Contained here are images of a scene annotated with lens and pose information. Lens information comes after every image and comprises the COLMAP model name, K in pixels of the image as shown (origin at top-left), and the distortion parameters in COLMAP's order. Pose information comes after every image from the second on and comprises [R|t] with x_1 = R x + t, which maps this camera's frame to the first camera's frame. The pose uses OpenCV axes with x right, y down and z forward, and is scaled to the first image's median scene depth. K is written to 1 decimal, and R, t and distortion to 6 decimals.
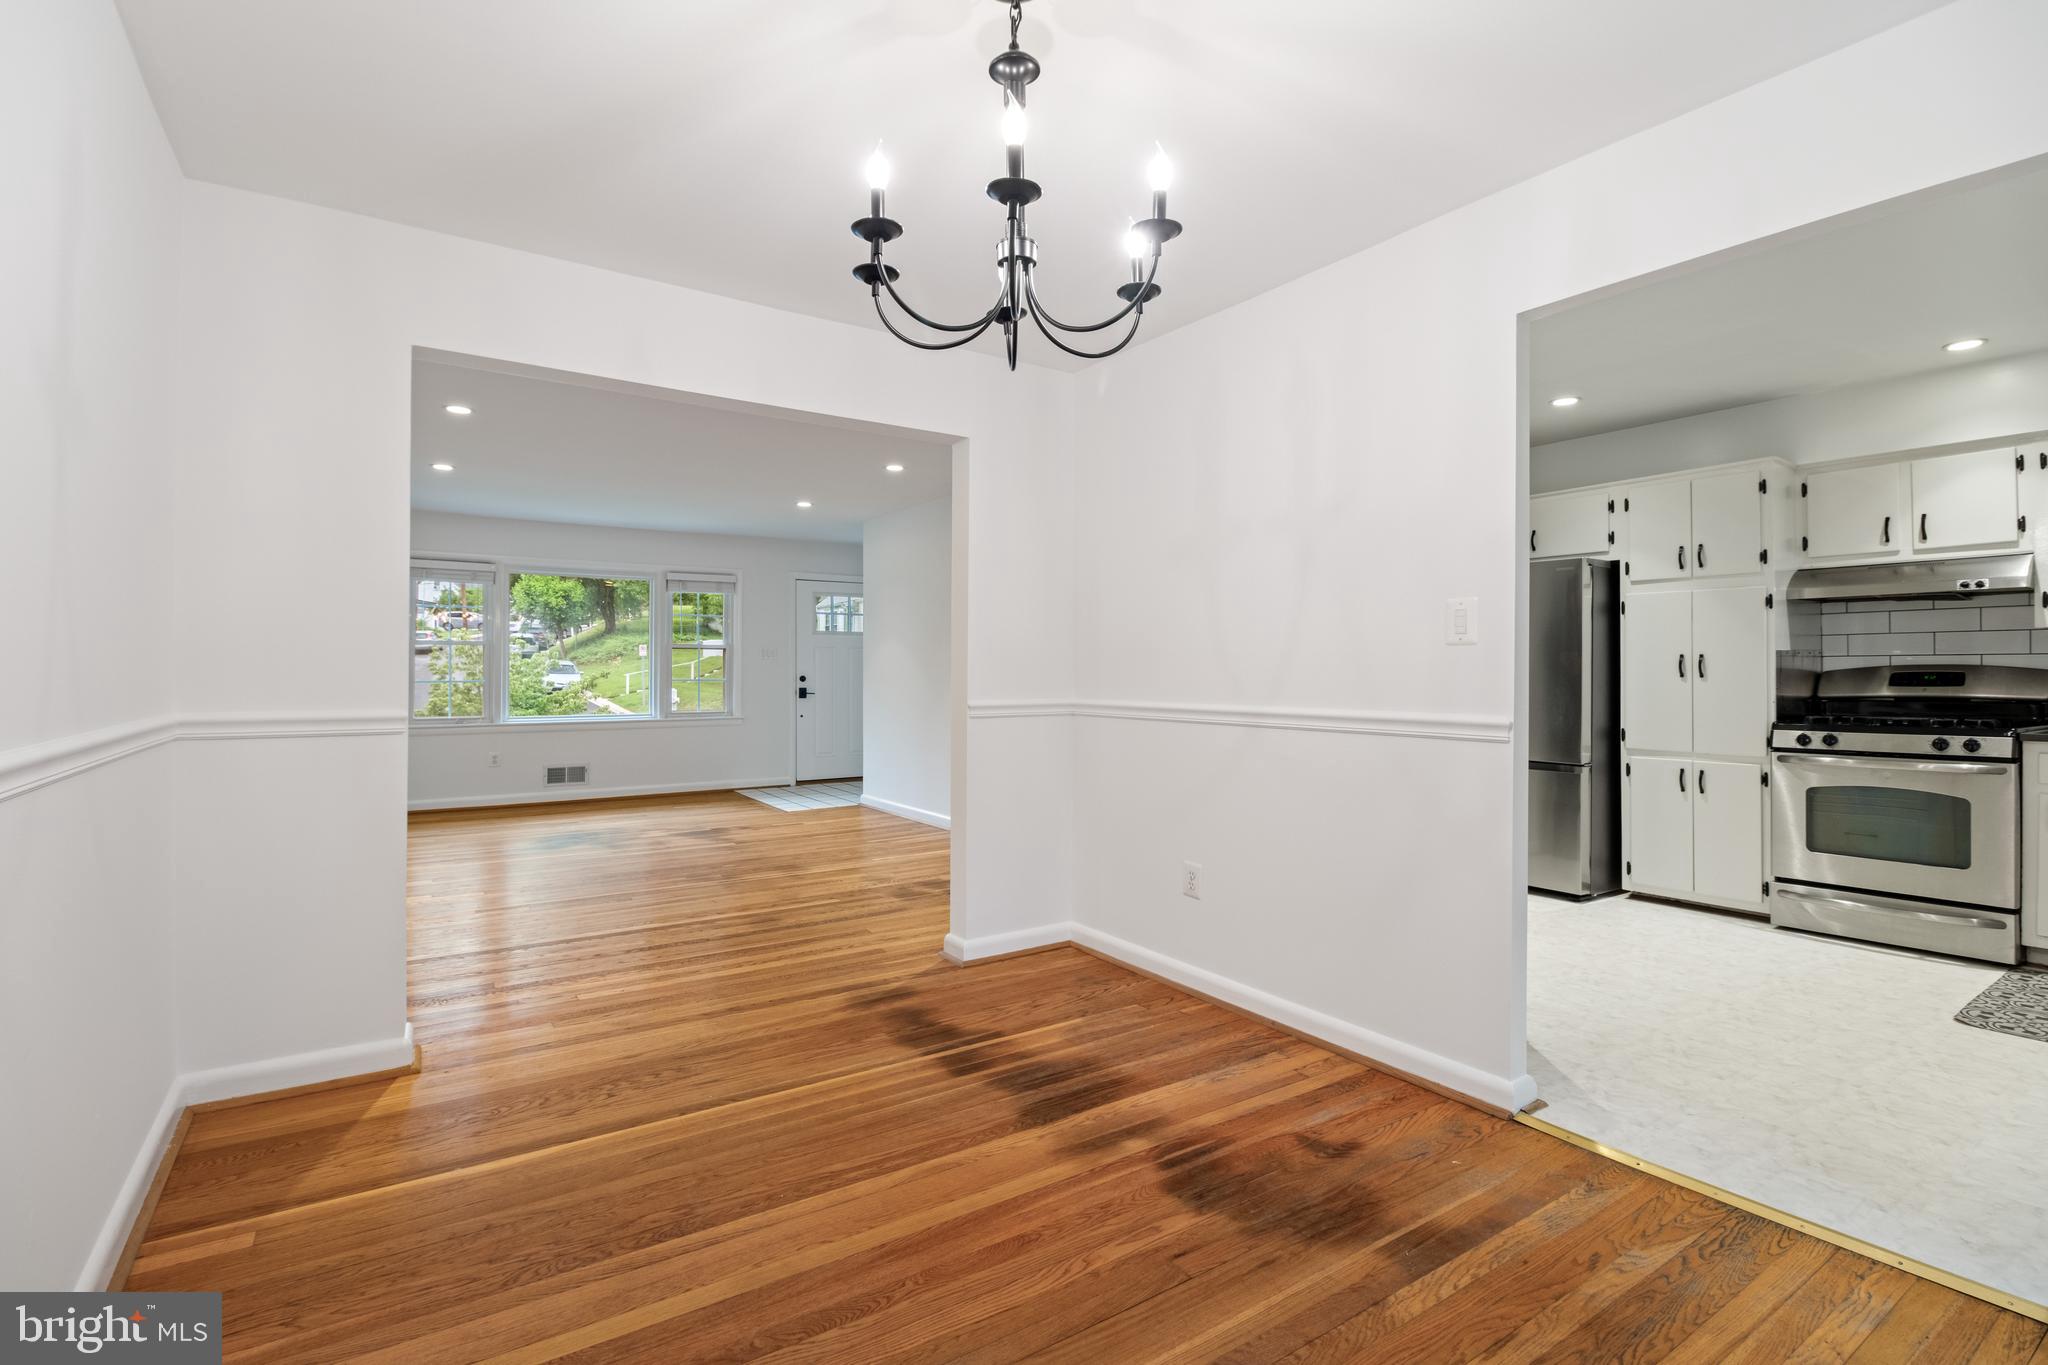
lens RADIAL K [[924.6, 0, 966.0], [0, 924.6, 666.7], [0, 0, 1]] dist [-0.007424, -0.008856]
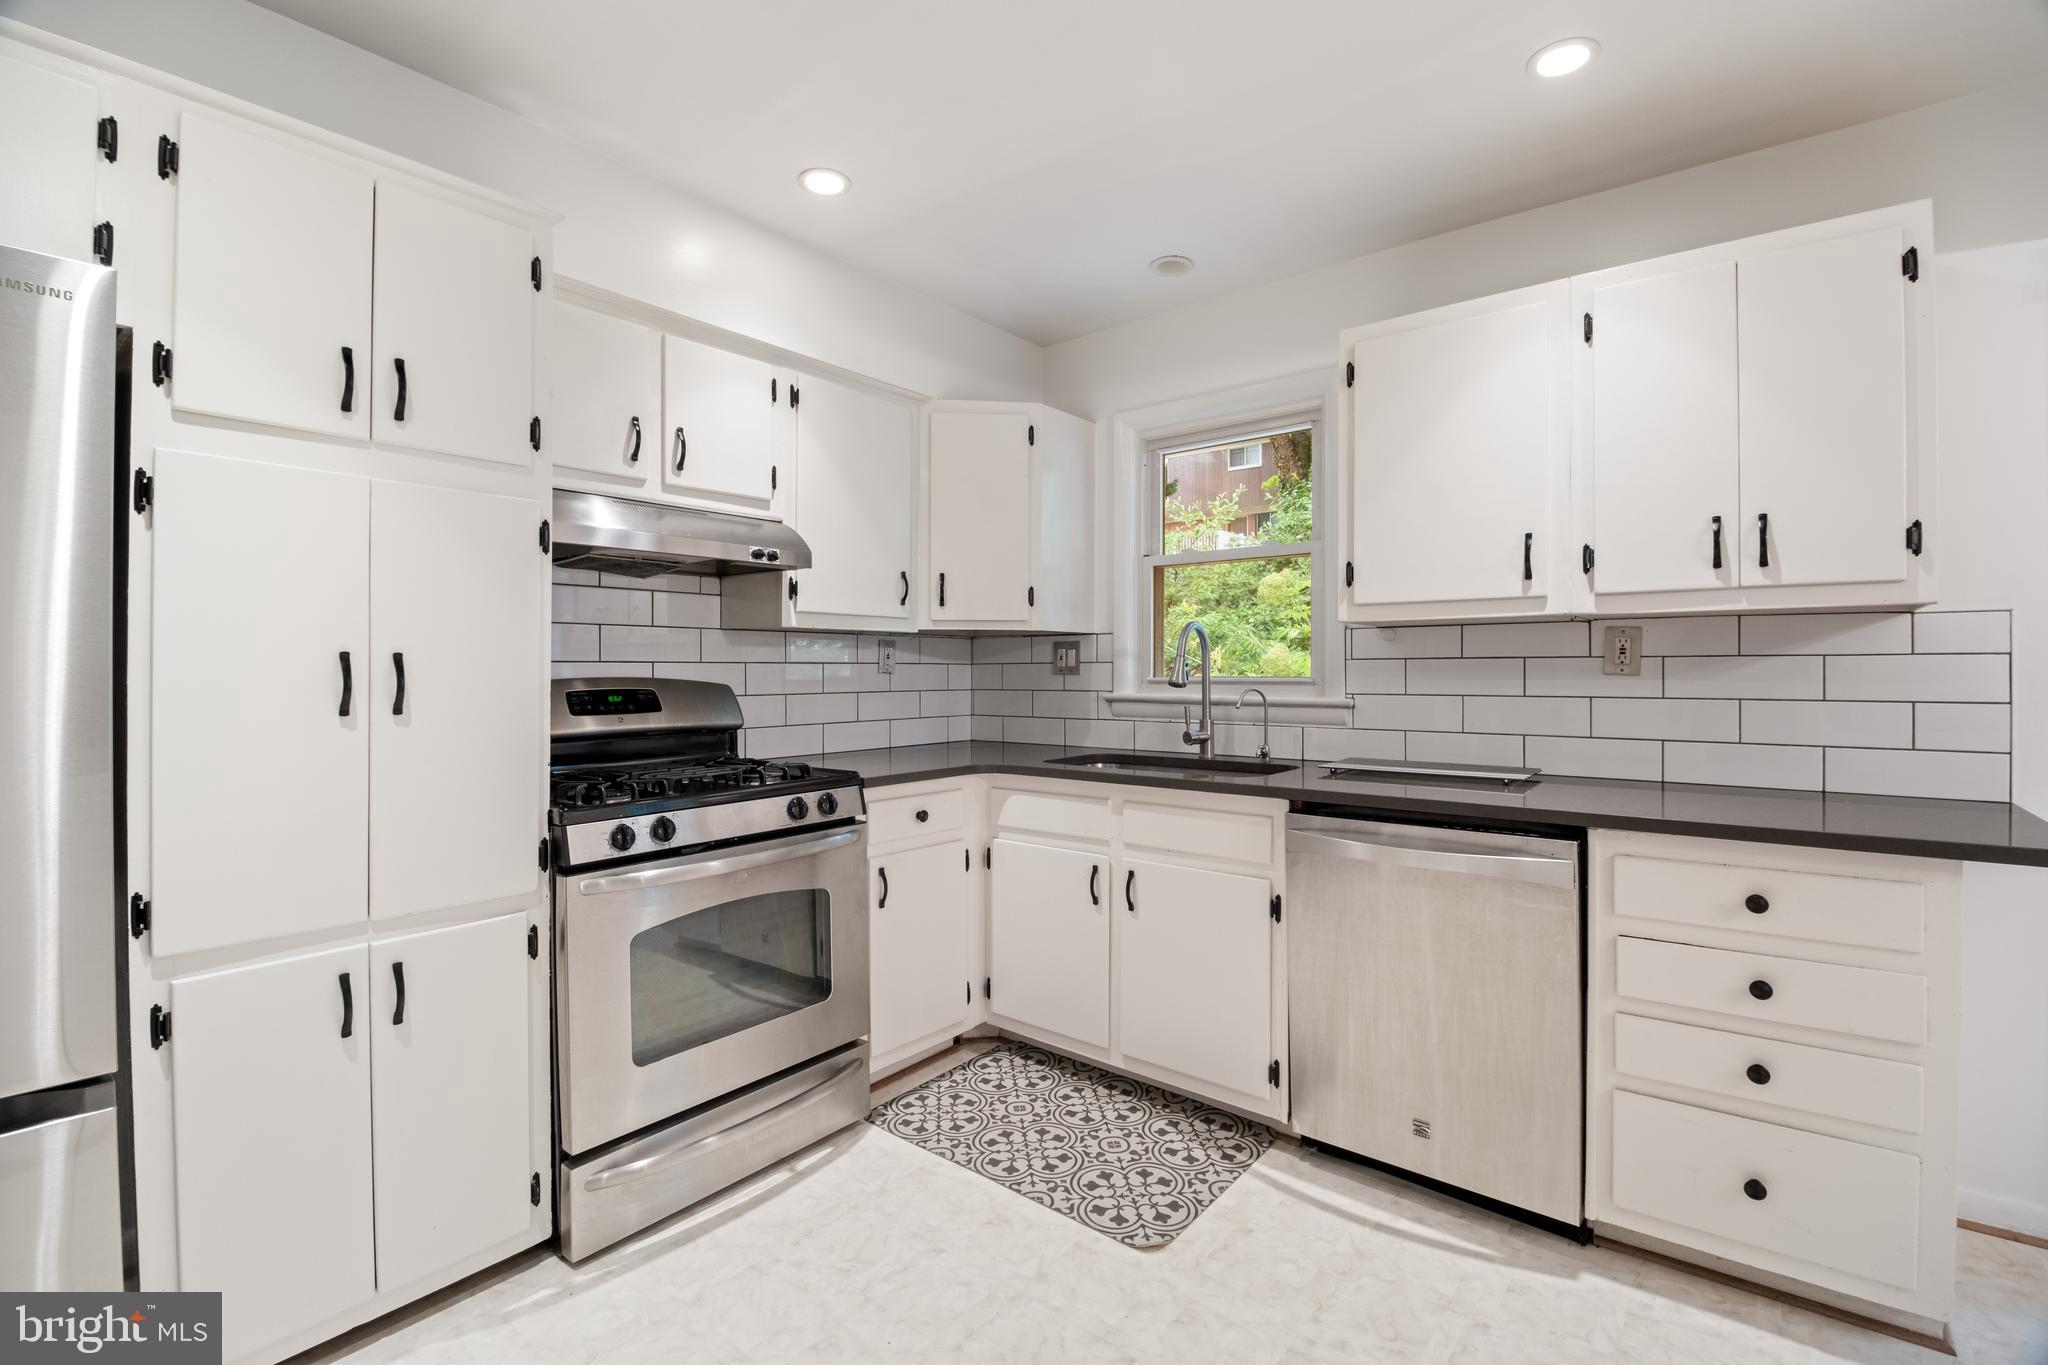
lens RADIAL K [[924.6, 0, 1013.5], [0, 924.6, 666.6], [0, 0, 1]] dist [-0.007424, -0.008856]
pose [[-0.358960, 0.004015, 0.933344, 0.381401], [-0.003920, 0.999975, -0.005810, -0.006912], [-0.933345, -0.005744, -0.358936, 0.949159]]
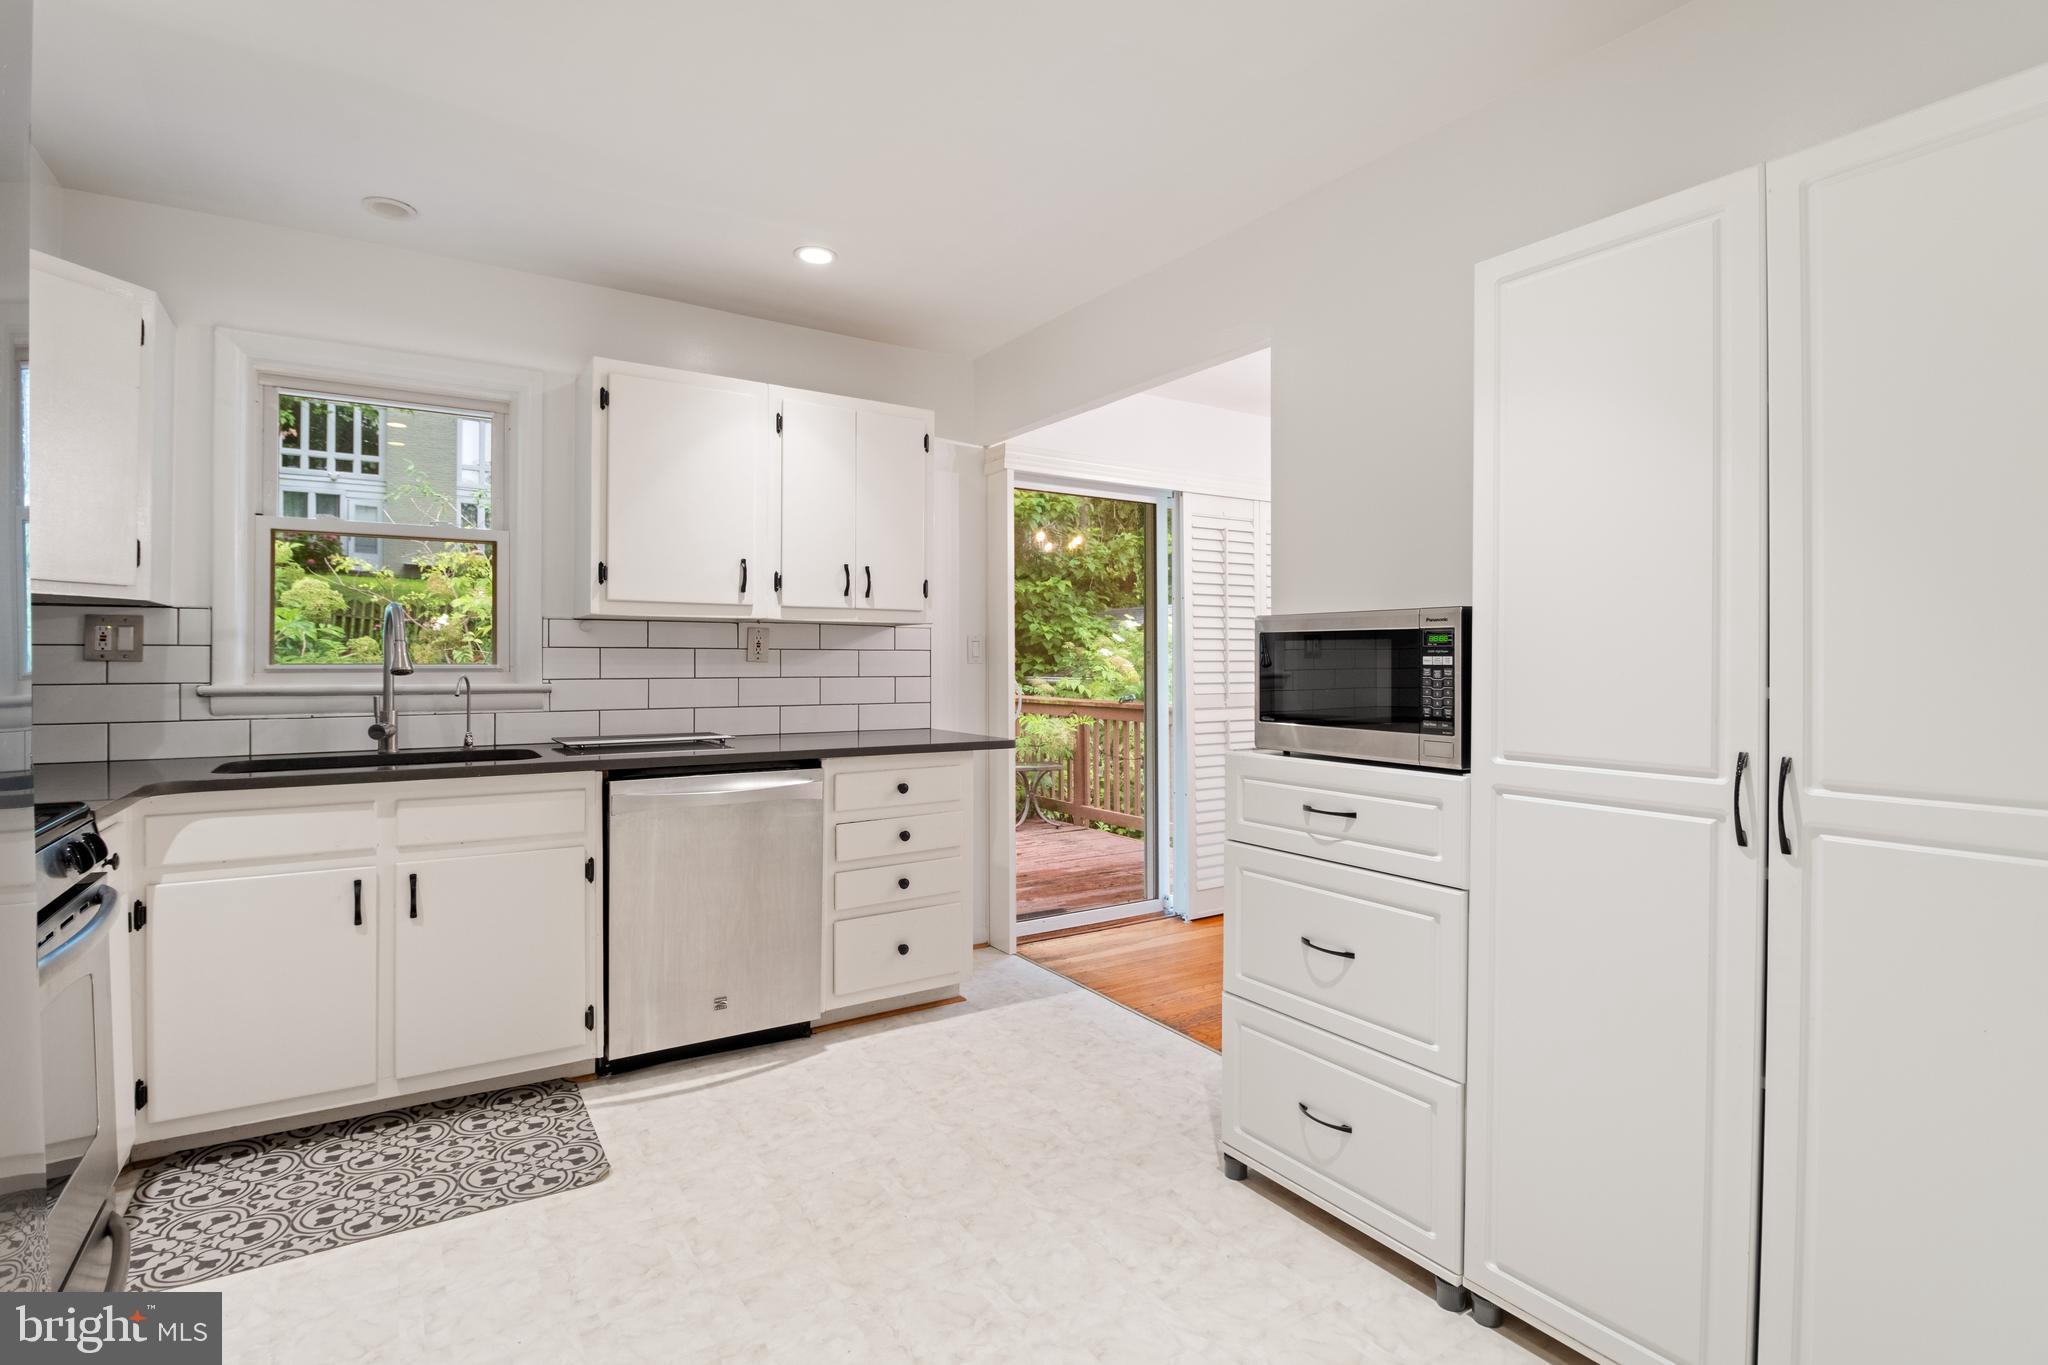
lens RADIAL K [[985.4, 0, 1100.6], [0, 985.4, 658.9], [0, 0, 1]] dist [-0.015155, -0.003300]
pose [[-0.993806, -0.001930, -0.111114, 0.576191], [-0.000991, 0.999963, -0.008508, -0.001829], [0.111126, -0.008345, -0.993771, 1.294764]]
